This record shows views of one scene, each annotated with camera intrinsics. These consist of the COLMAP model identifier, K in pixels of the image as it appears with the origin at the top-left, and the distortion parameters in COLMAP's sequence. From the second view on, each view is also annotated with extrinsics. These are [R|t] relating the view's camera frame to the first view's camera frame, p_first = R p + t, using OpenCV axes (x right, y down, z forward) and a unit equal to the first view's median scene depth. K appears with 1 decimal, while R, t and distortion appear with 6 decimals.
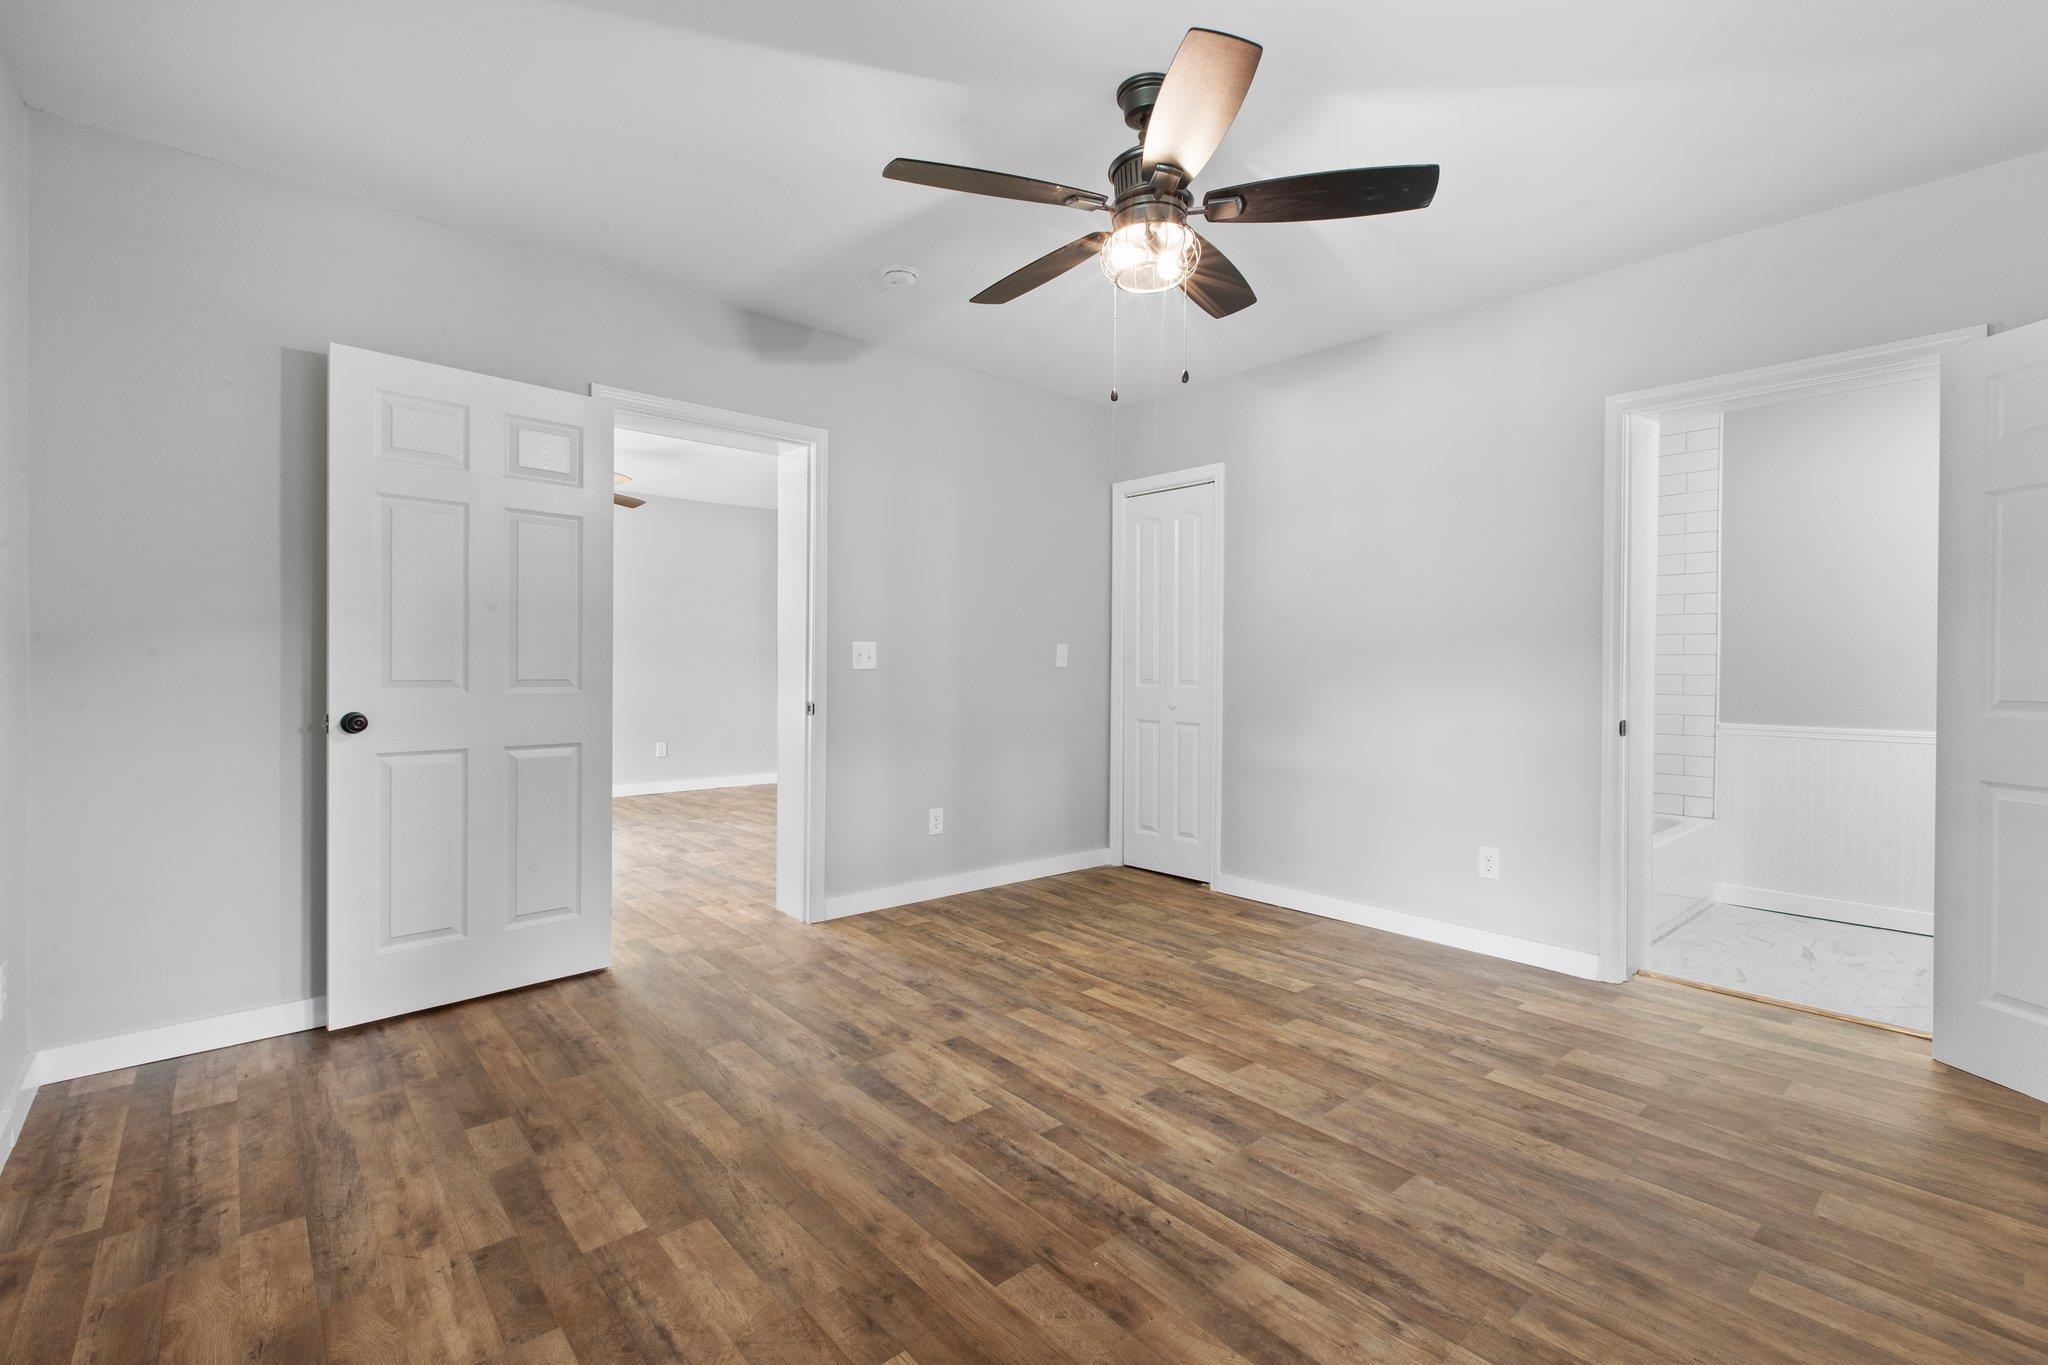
lens RADIAL K [[936.3, 0, 1033.6], [0, 936.3, 691.9], [0, 0, 1]] dist [-0.001518, -0.000905]
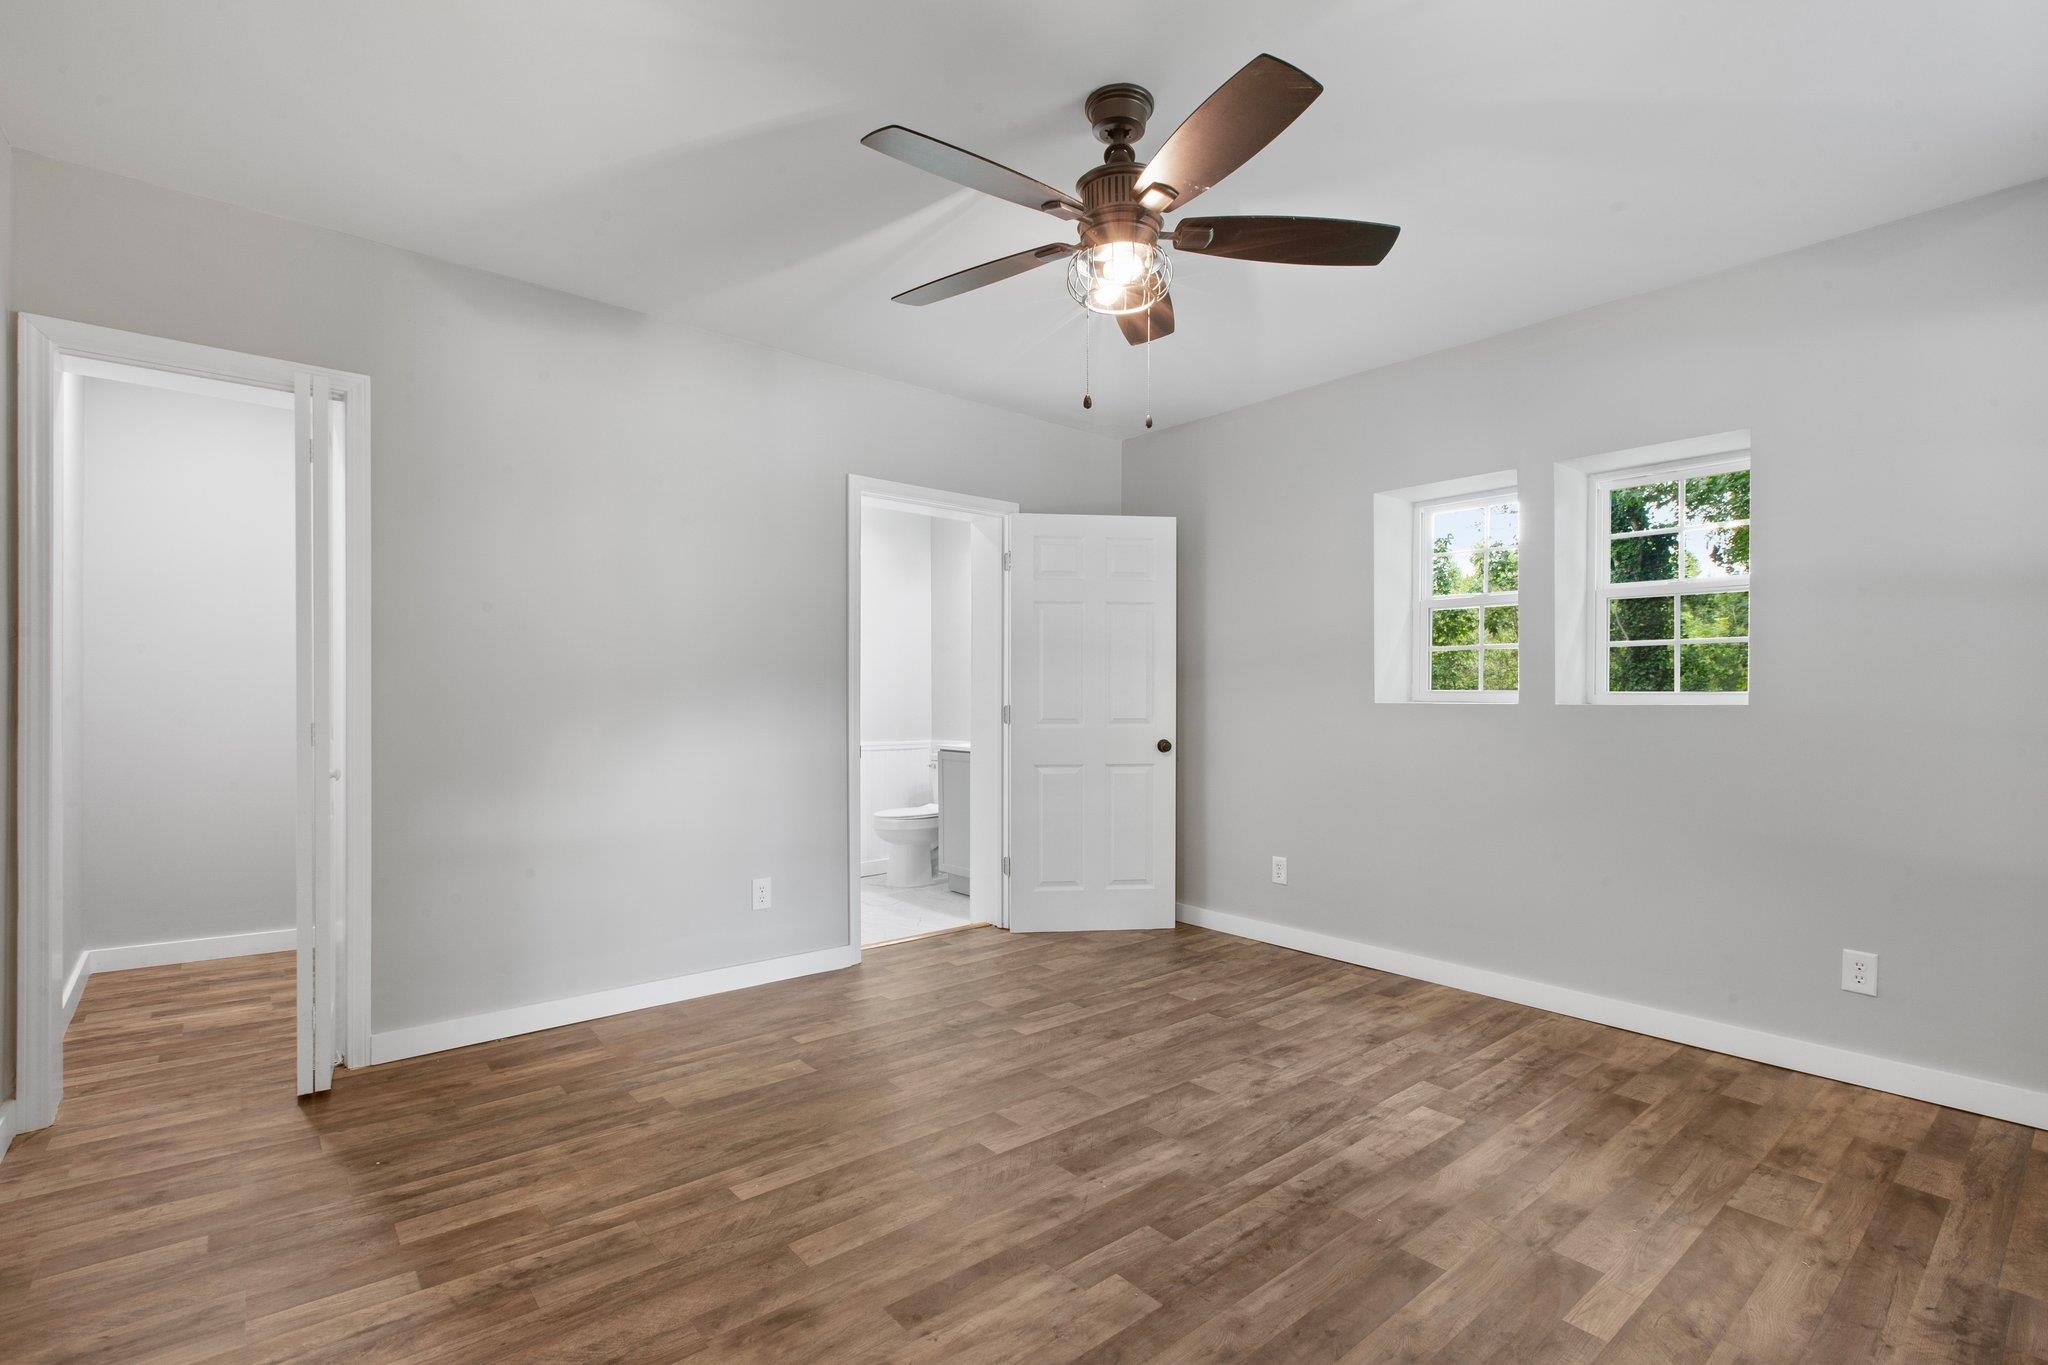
lens RADIAL K [[936.3, 0, 1033.6], [0, 936.3, 691.9], [0, 0, 1]] dist [-0.001518, -0.000905]
pose [[0.005109, 0.003025, 0.999982, -0.704505], [0.028815, 0.999580, -0.003171, -0.036783], [-0.999572, 0.028831, 0.005019, 0.893892]]
